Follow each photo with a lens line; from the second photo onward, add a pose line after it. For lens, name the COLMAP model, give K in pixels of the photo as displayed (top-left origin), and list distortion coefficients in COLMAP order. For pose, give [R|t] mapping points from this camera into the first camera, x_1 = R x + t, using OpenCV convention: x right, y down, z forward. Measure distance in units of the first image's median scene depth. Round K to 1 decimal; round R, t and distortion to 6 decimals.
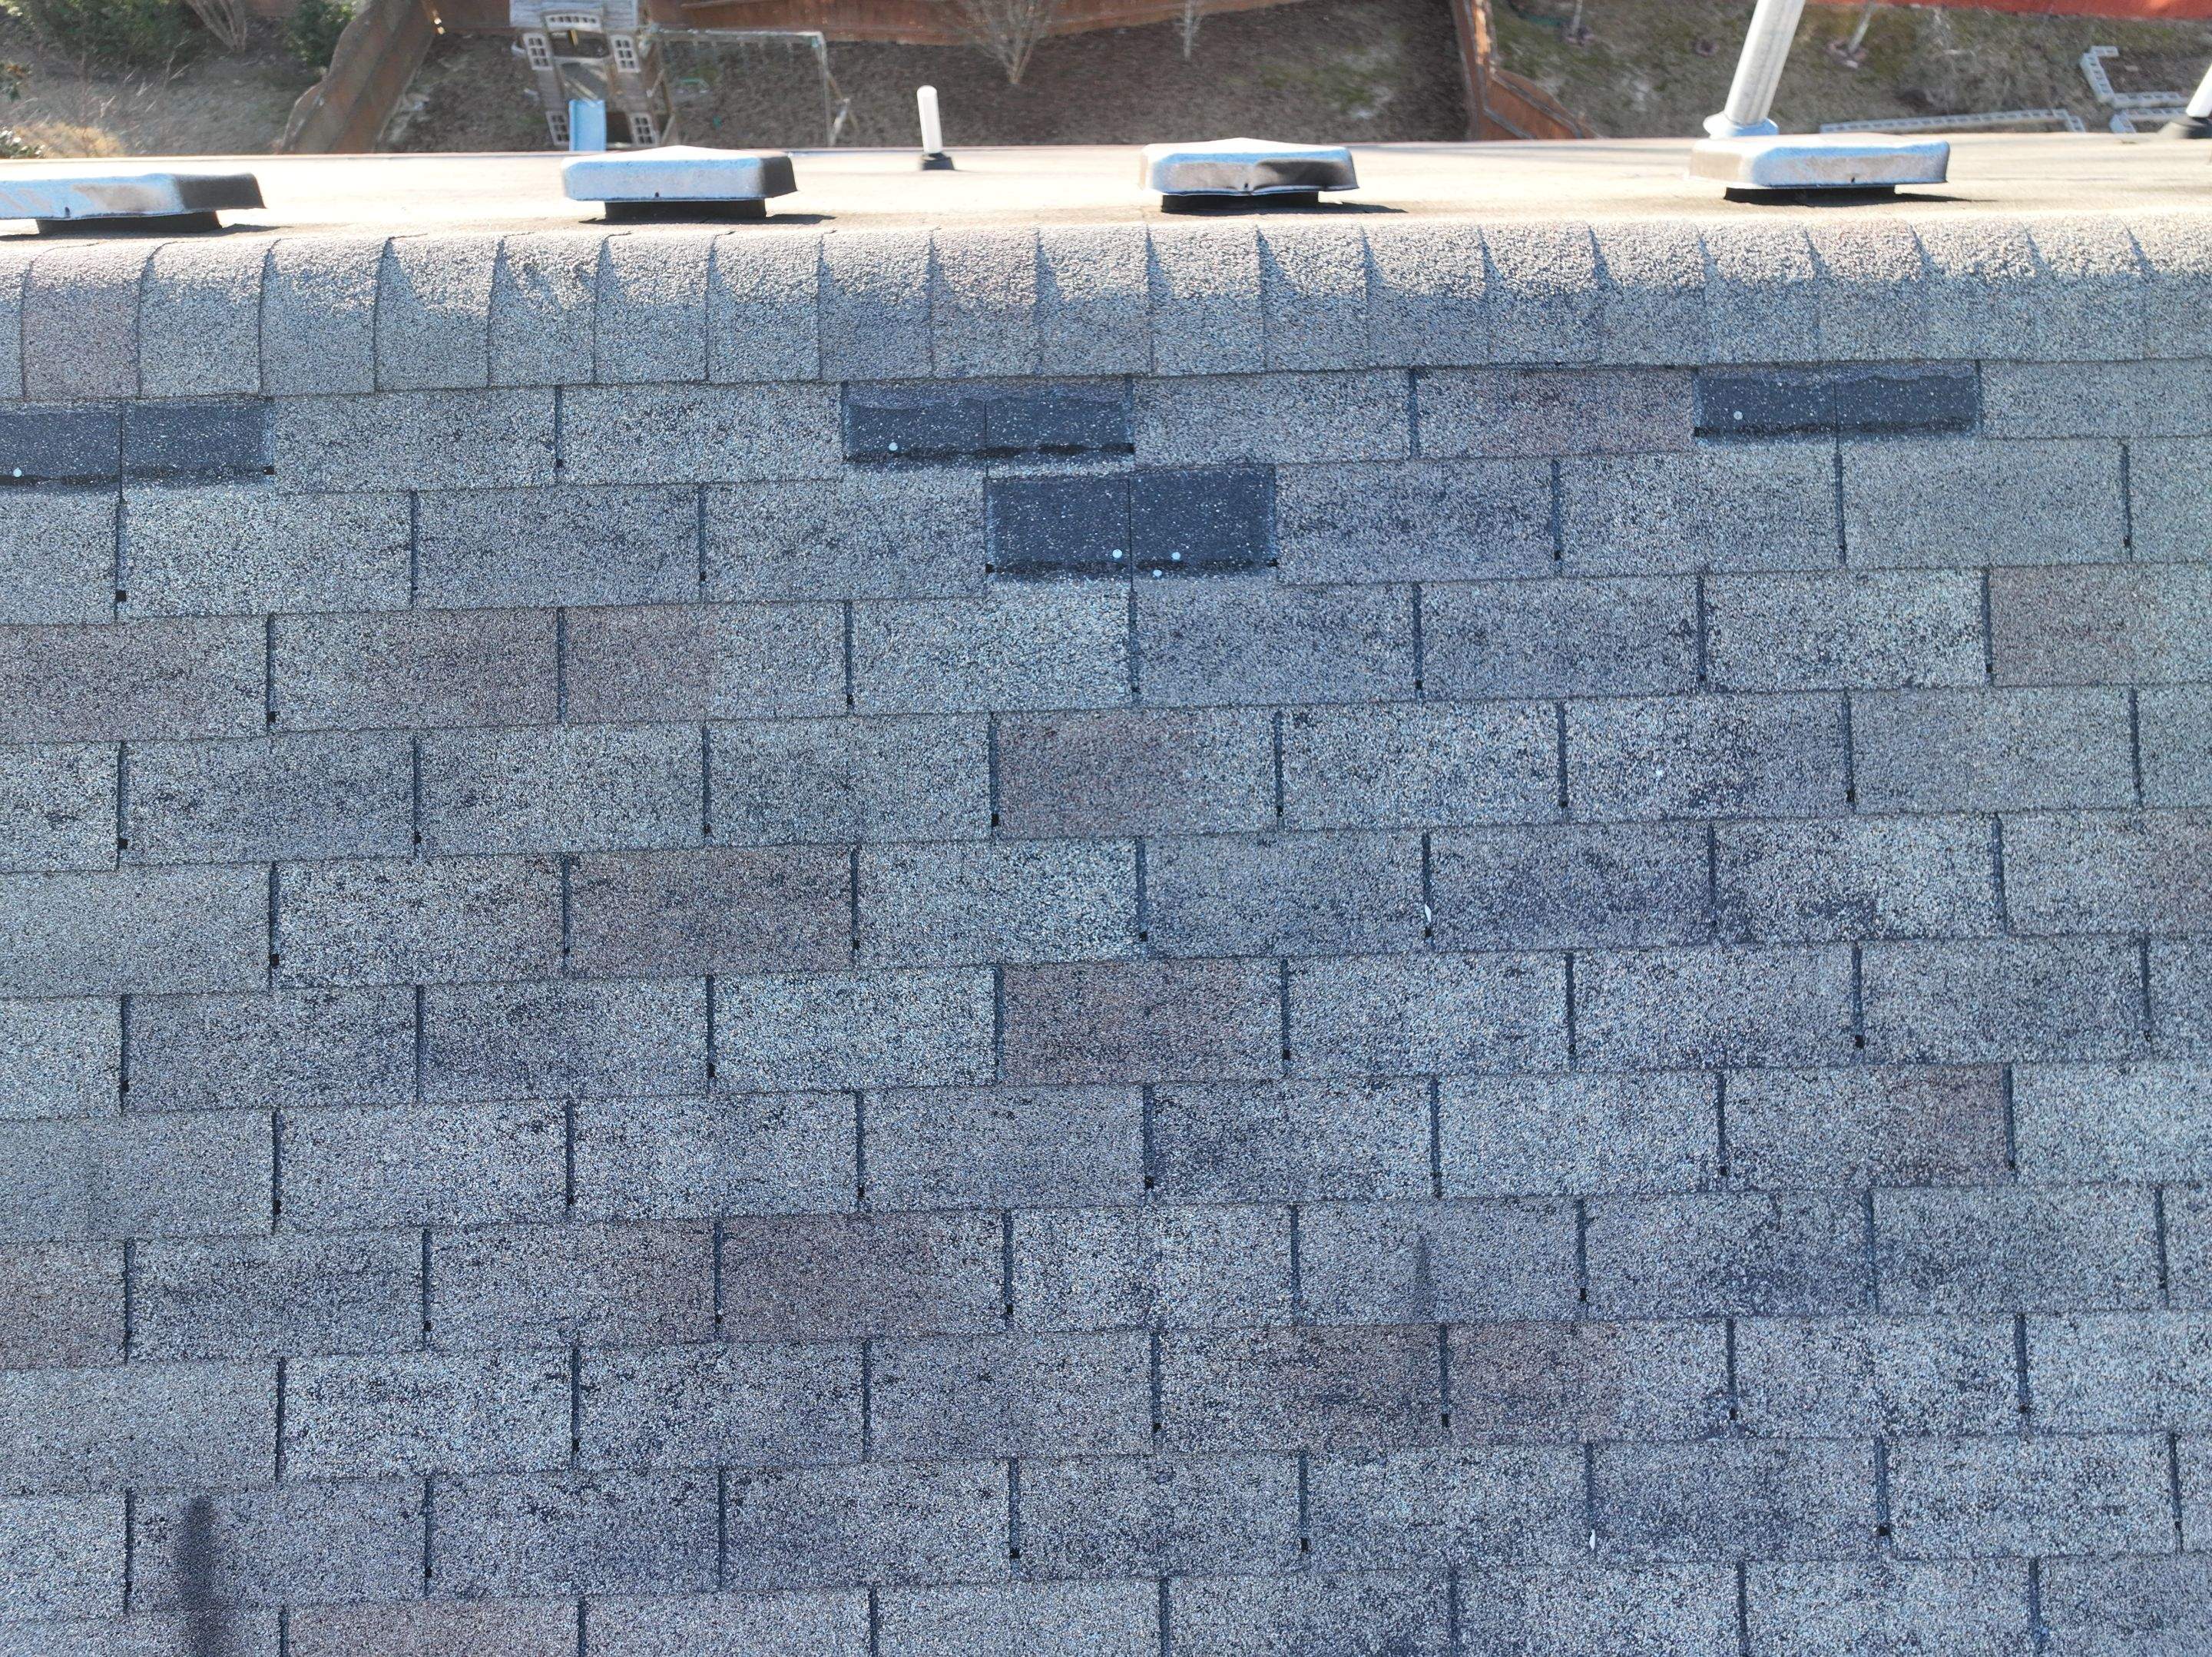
lens RADIAL K [[1572.1, 0, 1101.8], [0, 1572.1, 838.5], [0, 0, 1]] dist [-0.000800, 0.017343]
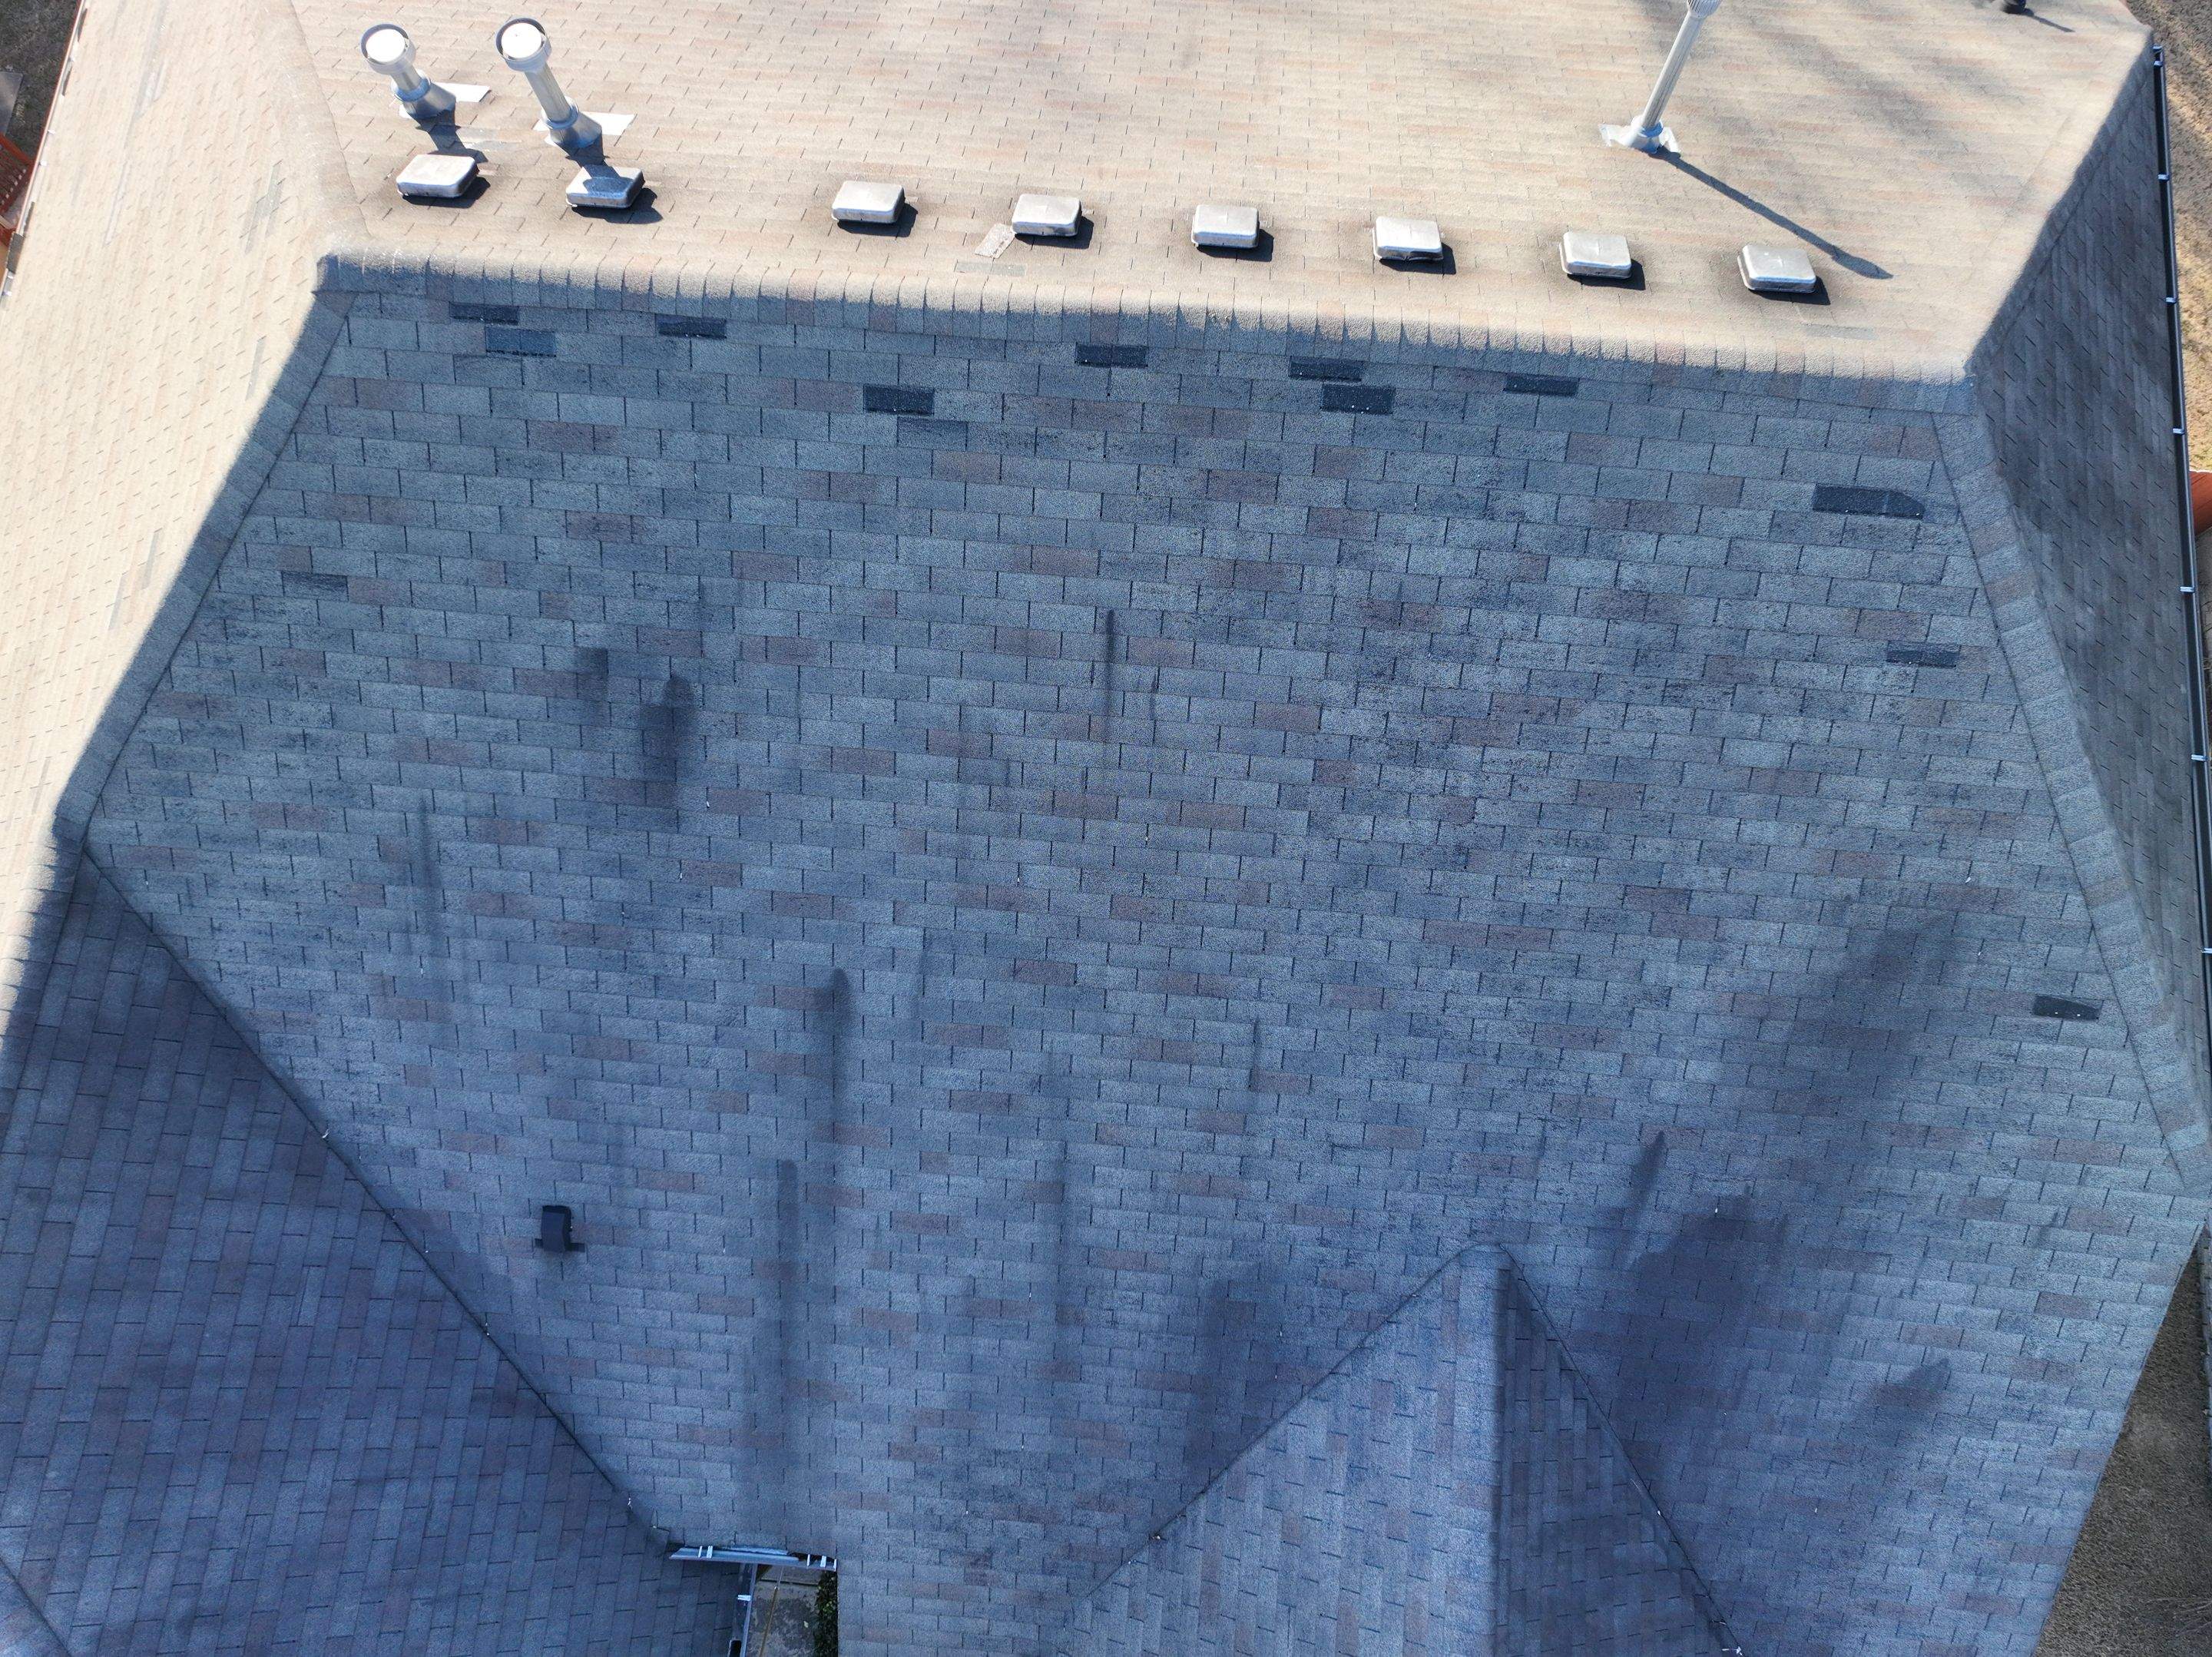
lens RADIAL K [[1572.1, 0, 1102.1], [0, 1572.1, 836.6], [0, 0, 1]] dist [-0.000800, 0.017343]
pose [[0.993098, 0.110971, -0.037977, -0.353421], [-0.087247, 0.915333, 0.393132, -0.701231], [0.078388, -0.387105, 0.918697, -3.170582]]
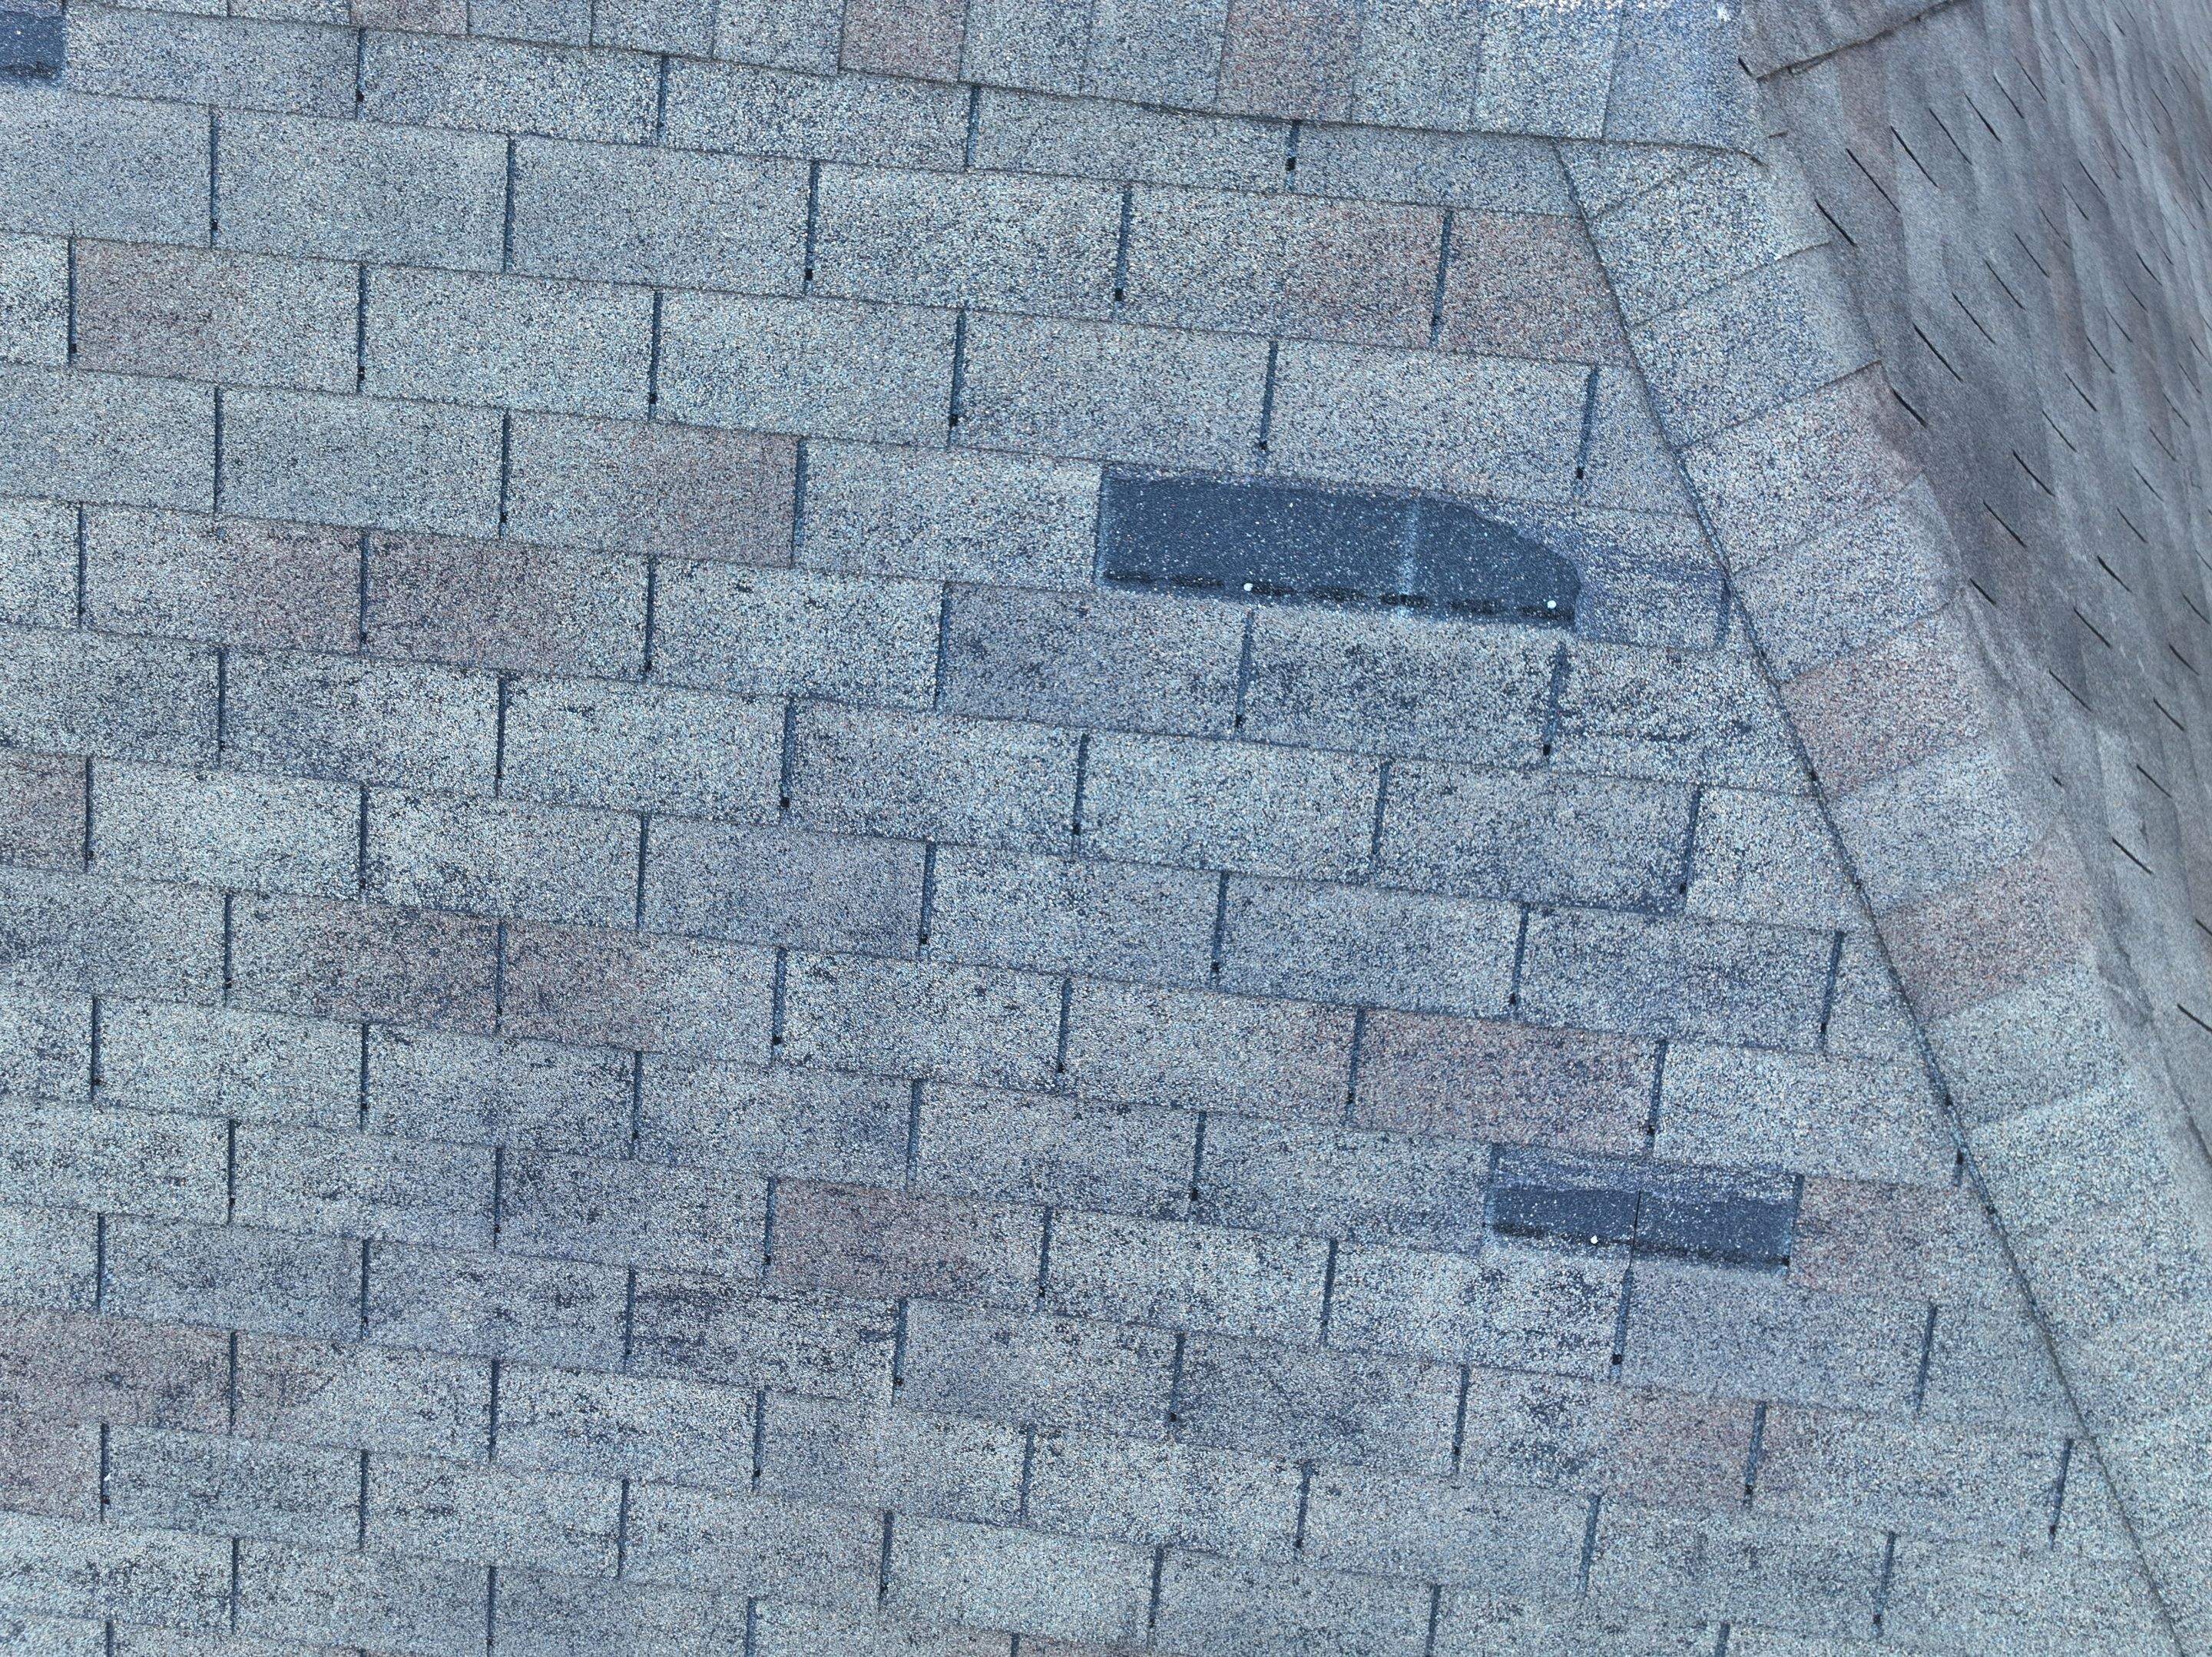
lens RADIAL K [[1572.1, 0, 1099.0], [0, 1572.1, 826.5], [0, 0, 1]] dist [-0.000800, 0.017343]
pose [[0.990668, 0.122466, -0.059832, 1.278601], [-0.108699, 0.974706, 0.195278, -0.080450], [0.082233, -0.186952, 0.978921, 0.059402]]
